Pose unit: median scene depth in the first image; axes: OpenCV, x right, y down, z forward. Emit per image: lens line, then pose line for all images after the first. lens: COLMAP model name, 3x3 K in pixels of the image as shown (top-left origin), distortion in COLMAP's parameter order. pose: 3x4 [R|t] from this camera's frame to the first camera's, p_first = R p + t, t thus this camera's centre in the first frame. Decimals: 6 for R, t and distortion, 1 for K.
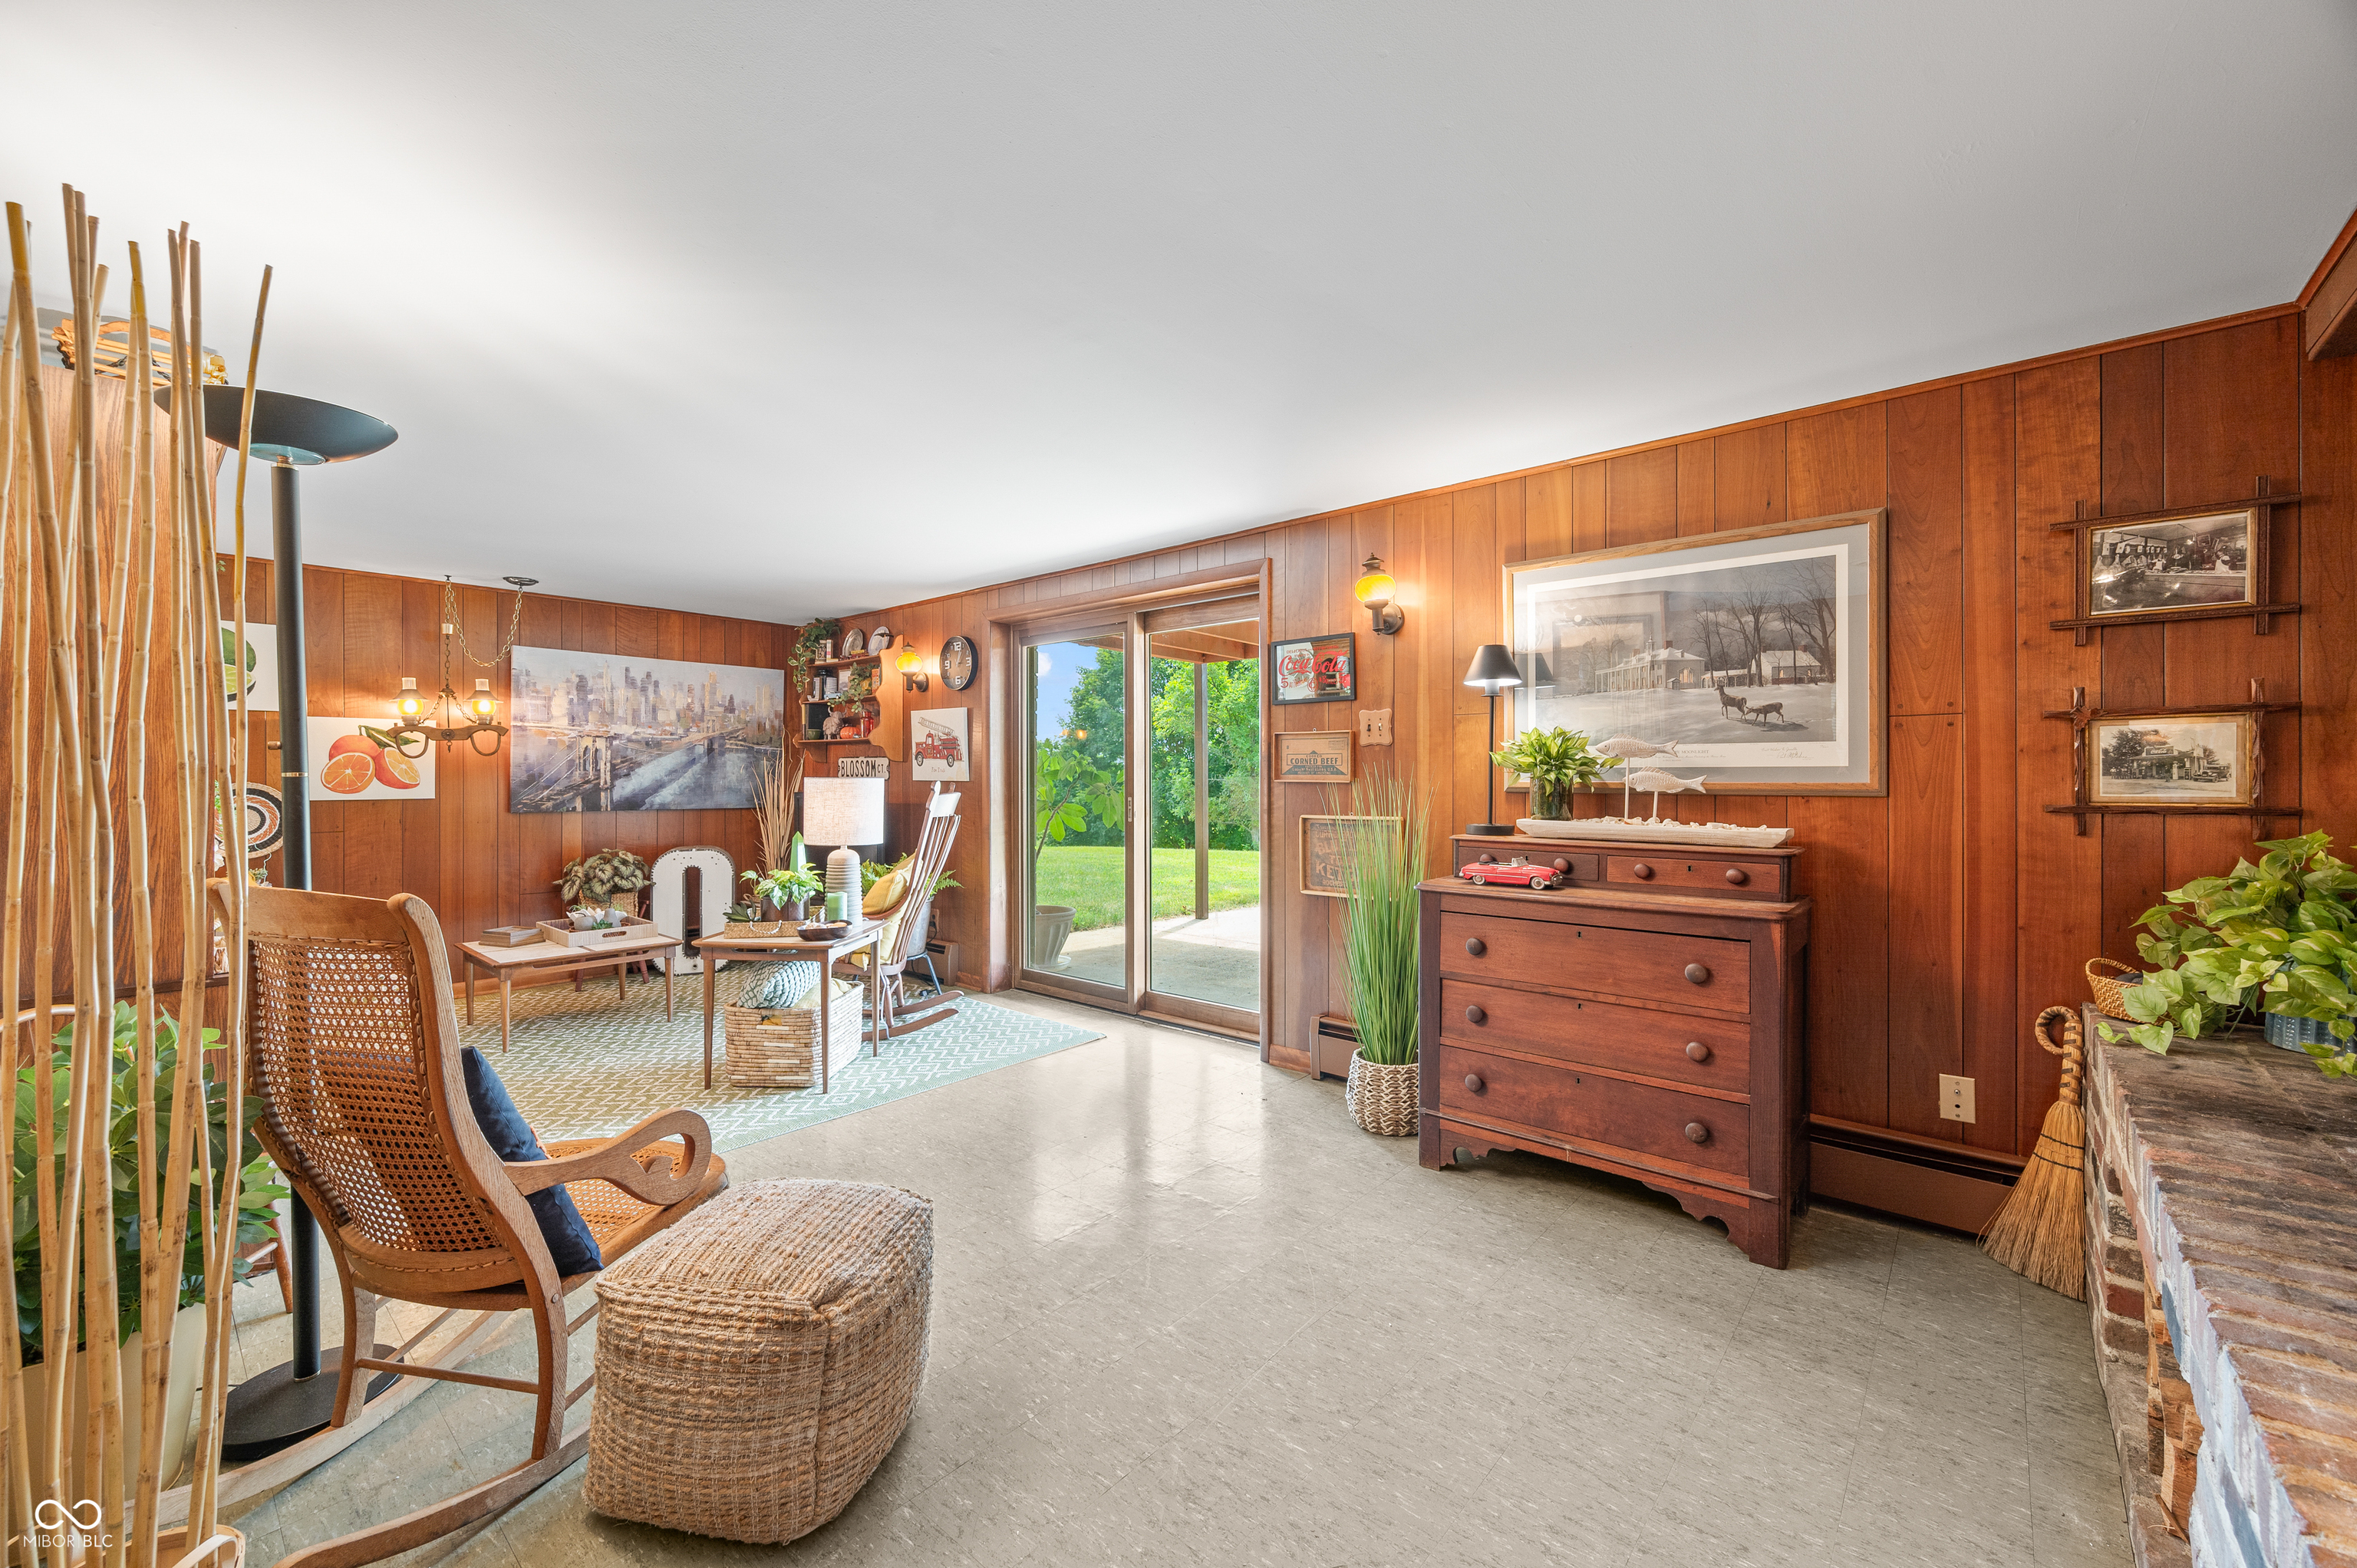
lens RADIAL K [[935.3, 0, 1167.7], [0, 935.3, 775.0], [0, 0, 1]] dist [0.000875, -0.000059]
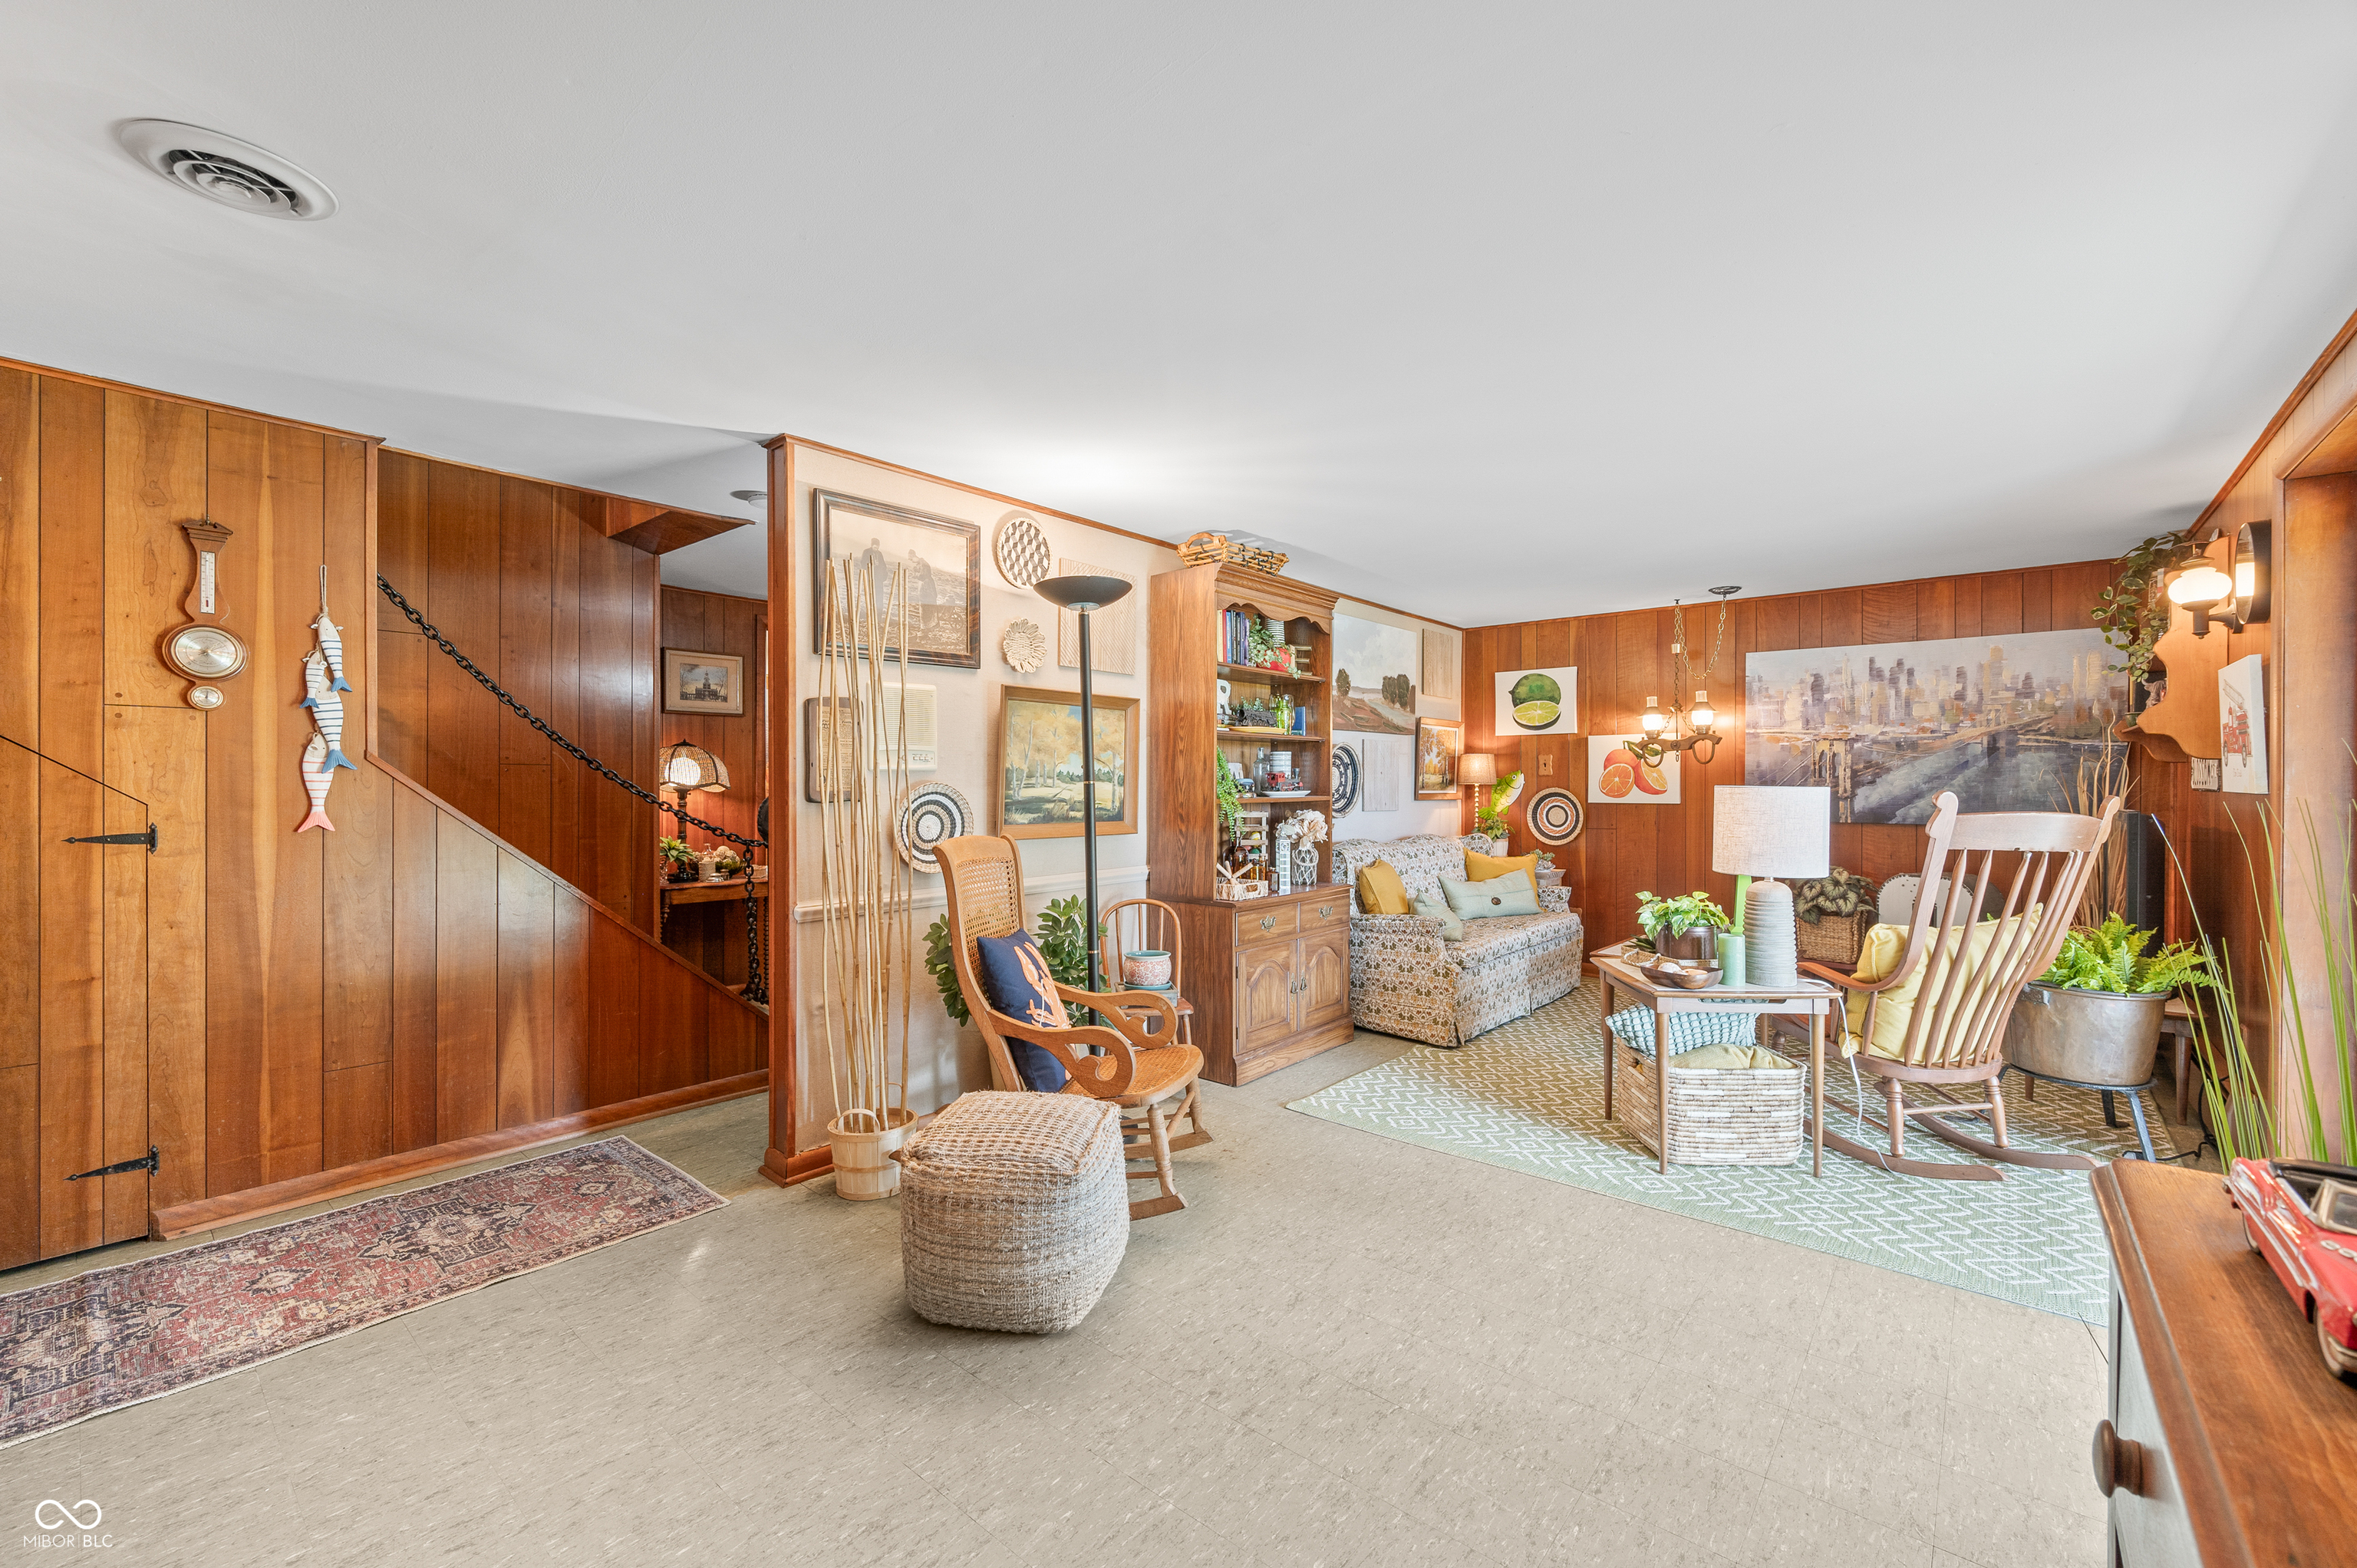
lens RADIAL K [[935.3, 0, 1182.4], [0, 935.3, 786.0], [0, 0, 1]] dist [0.000875, -0.000059]
pose [[0.045037, 0.003409, -0.998979, 0.258494], [0.000880, 0.999994, 0.003452, -0.000139], [0.998985, -0.001035, 0.045034, 0.329369]]
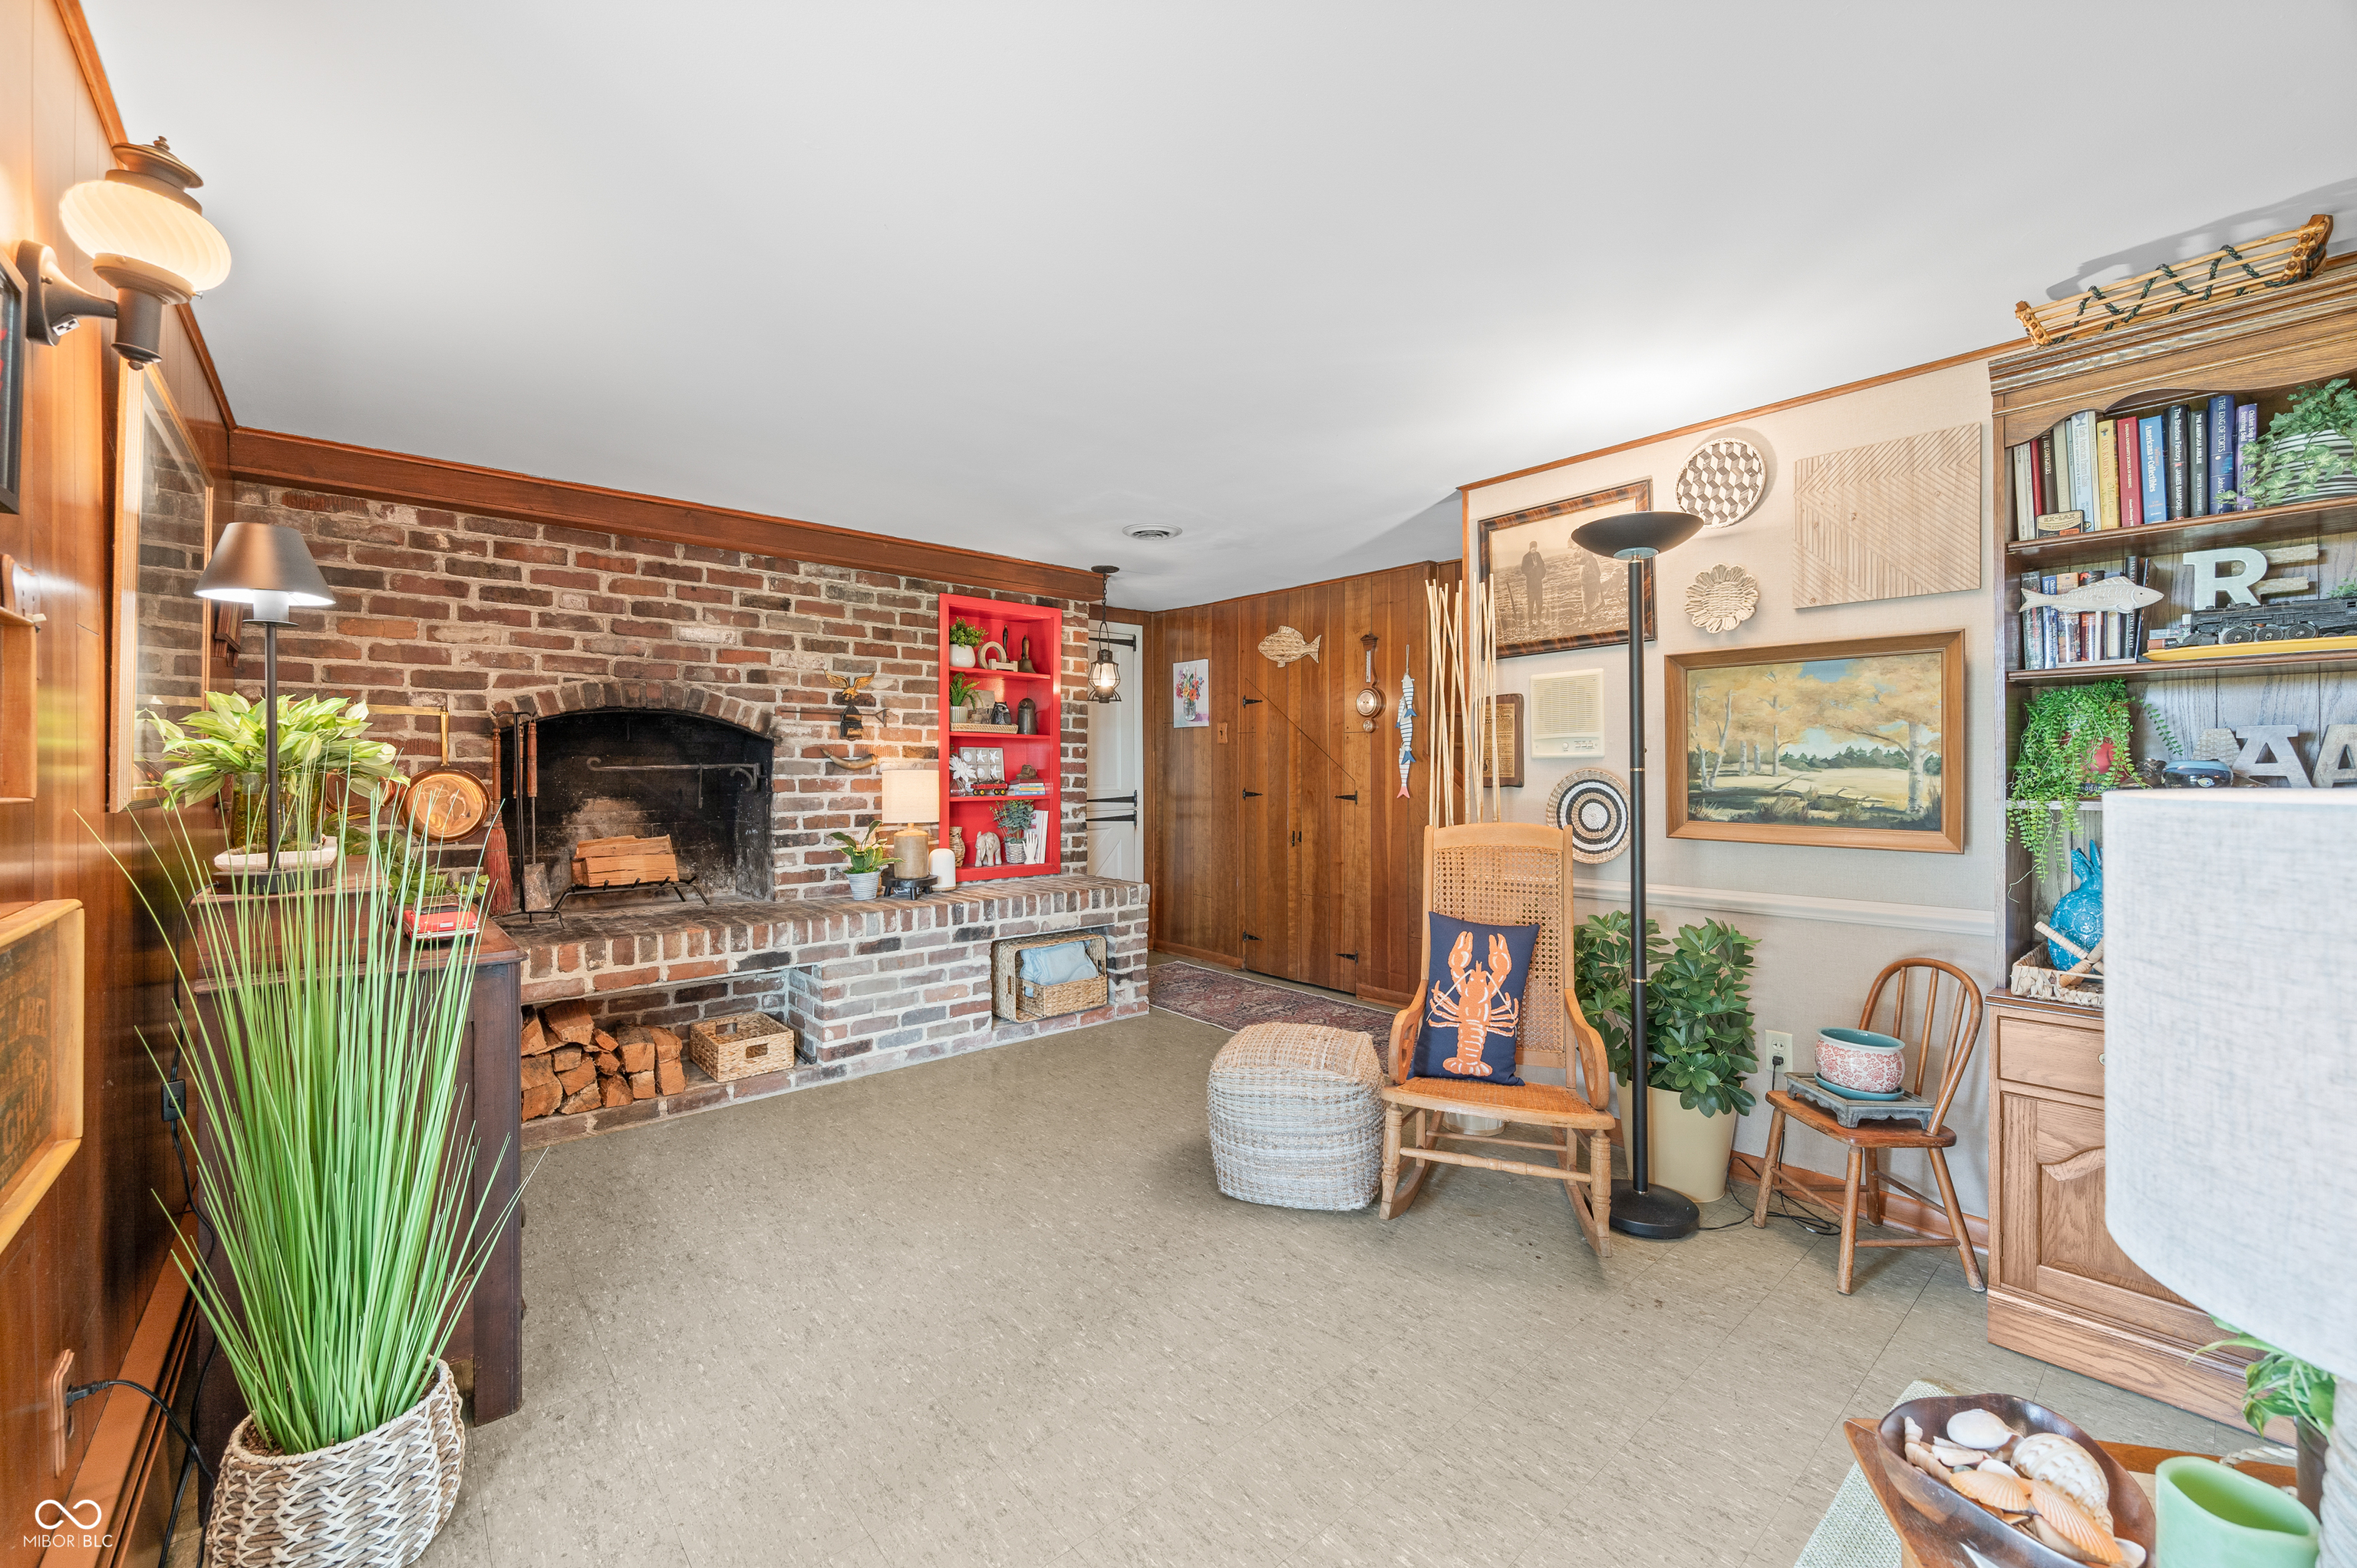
lens RADIAL K [[935.3, 0, 1191.3], [0, 935.3, 769.0], [0, 0, 1]] dist [0.000875, -0.000059]
pose [[-0.996535, 0.001253, 0.083166, -0.103048], [0.001101, 0.999998, -0.001872, -0.000169], [-0.083168, -0.001774, -0.996534, 0.742029]]
